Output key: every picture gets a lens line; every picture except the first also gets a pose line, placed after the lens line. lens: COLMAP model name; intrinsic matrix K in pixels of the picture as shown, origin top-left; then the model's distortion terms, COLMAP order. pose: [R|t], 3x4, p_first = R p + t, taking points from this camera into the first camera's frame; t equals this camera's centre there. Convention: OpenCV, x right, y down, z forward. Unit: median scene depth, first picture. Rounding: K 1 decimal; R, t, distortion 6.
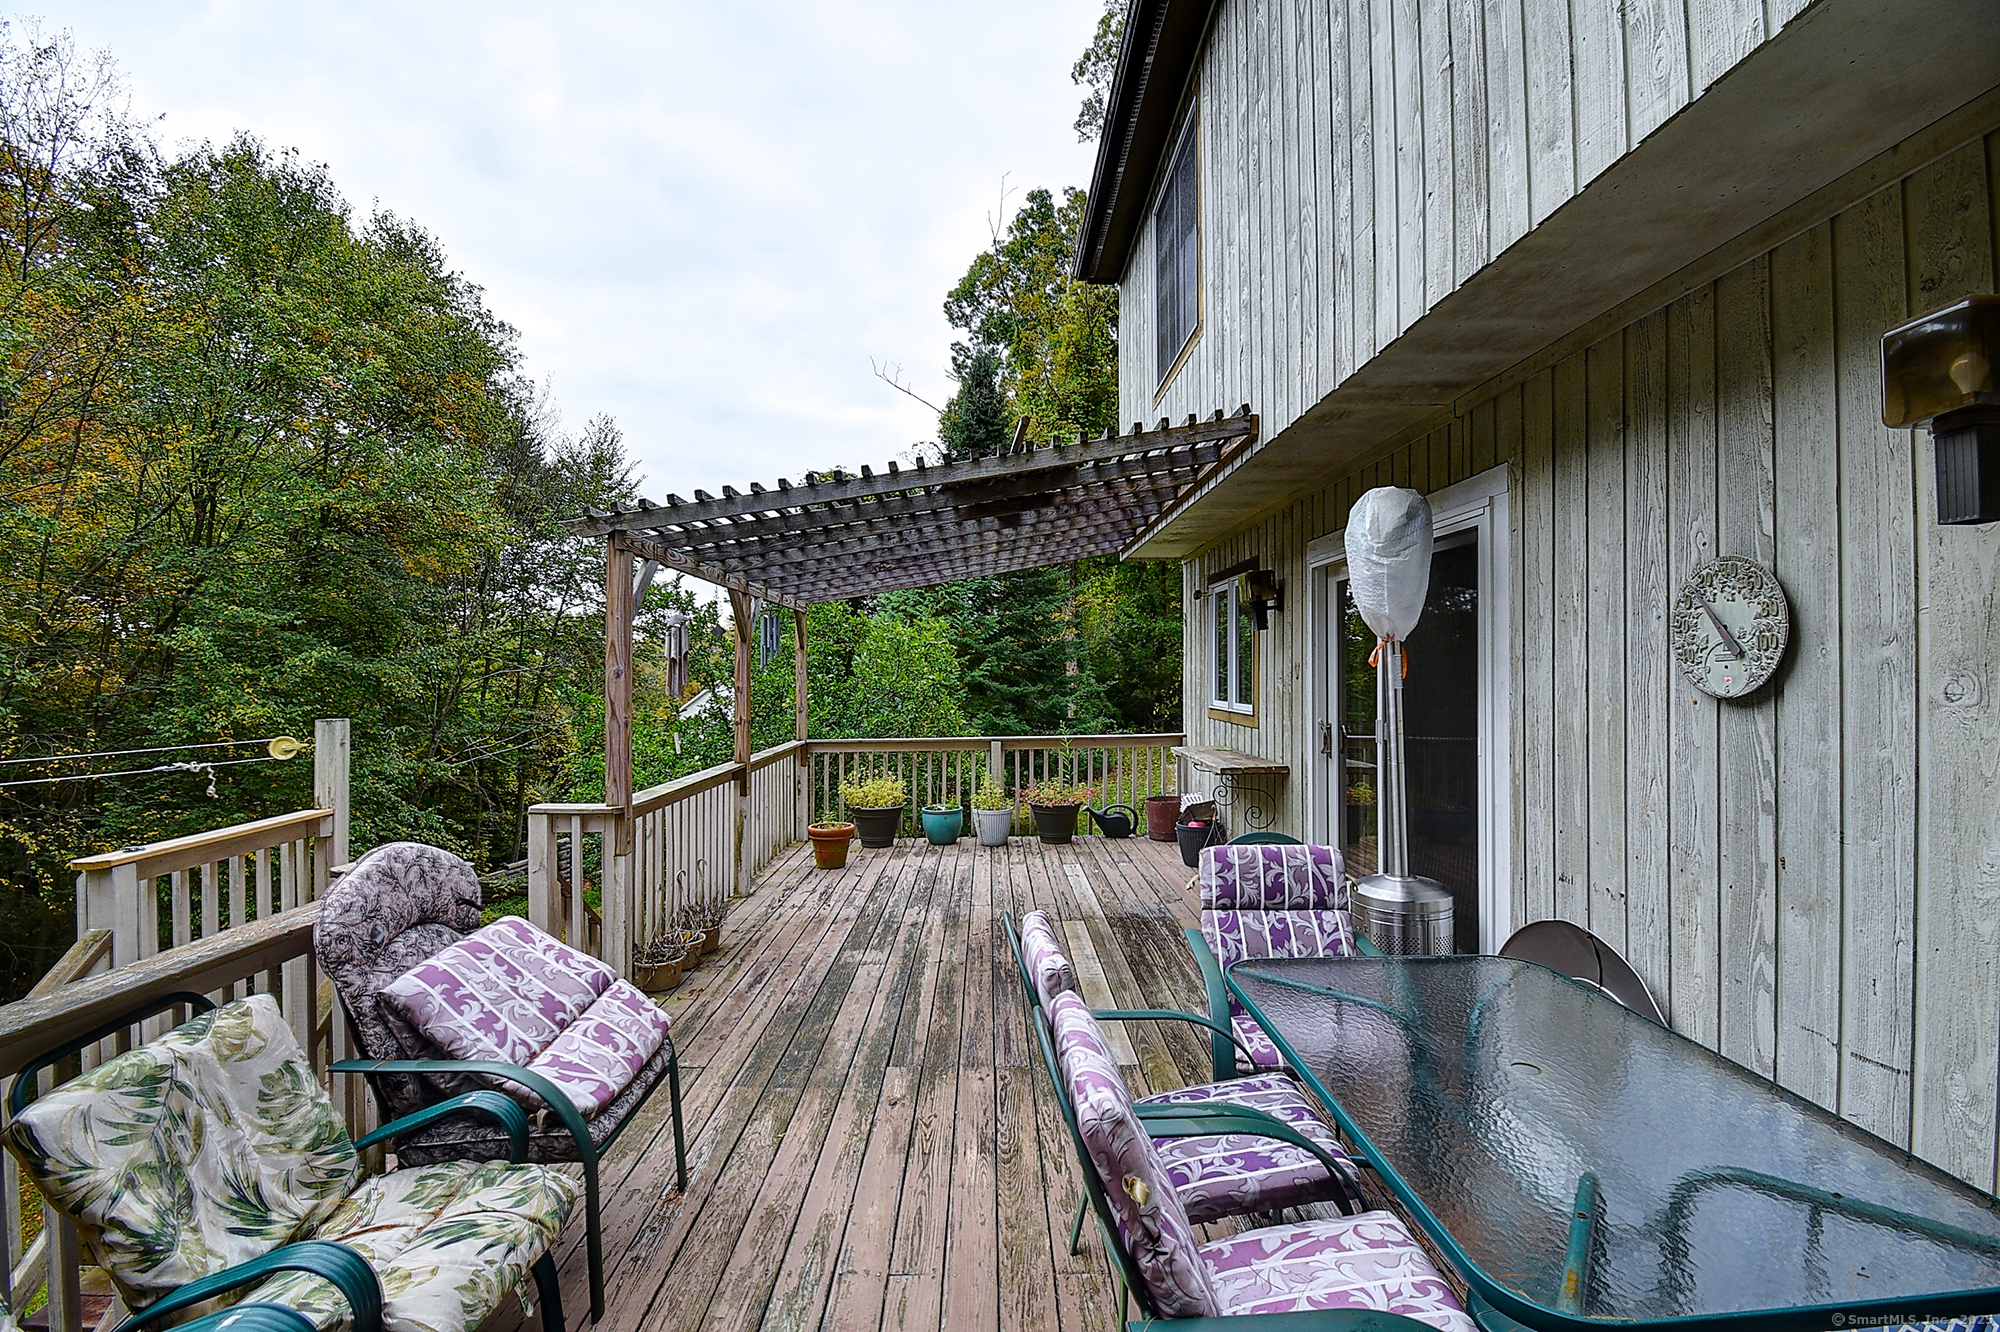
lens RADIAL K [[859.1, 0, 998.6], [0, 859.1, 669.5], [0, 0, 1]] dist [-0.003207, -0.001125]
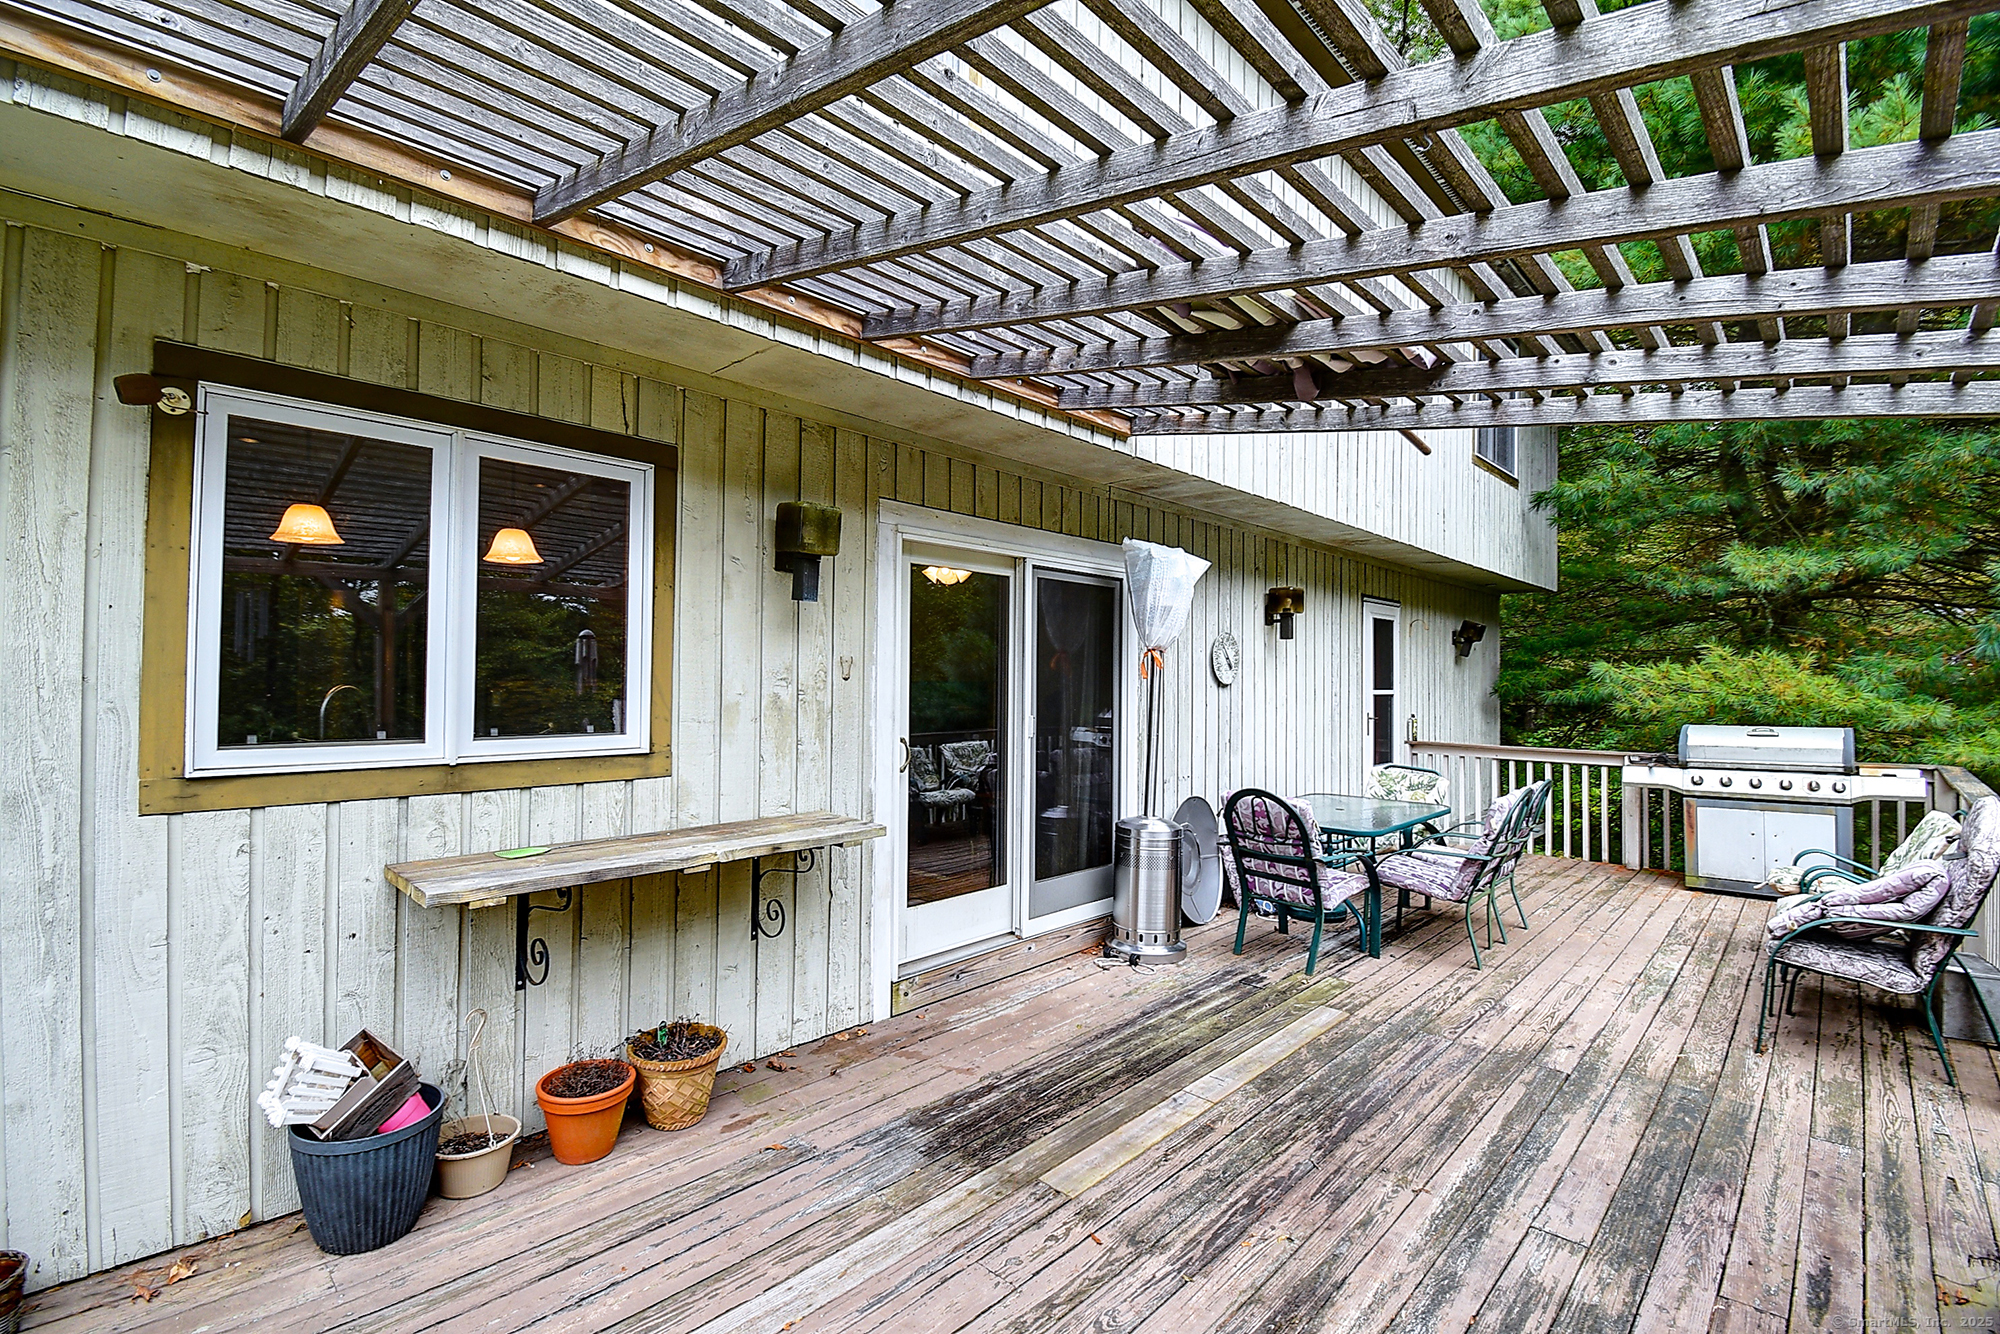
lens RADIAL K [[859.1, 0, 991.8], [0, 859.1, 661.5], [0, 0, 1]] dist [-0.003207, -0.001125]
pose [[-0.692054, -0.007230, 0.721809, -0.307469], [-0.019074, 0.999784, -0.008274, -0.002883], [-0.721593, -0.019494, -0.692043, 1.759840]]
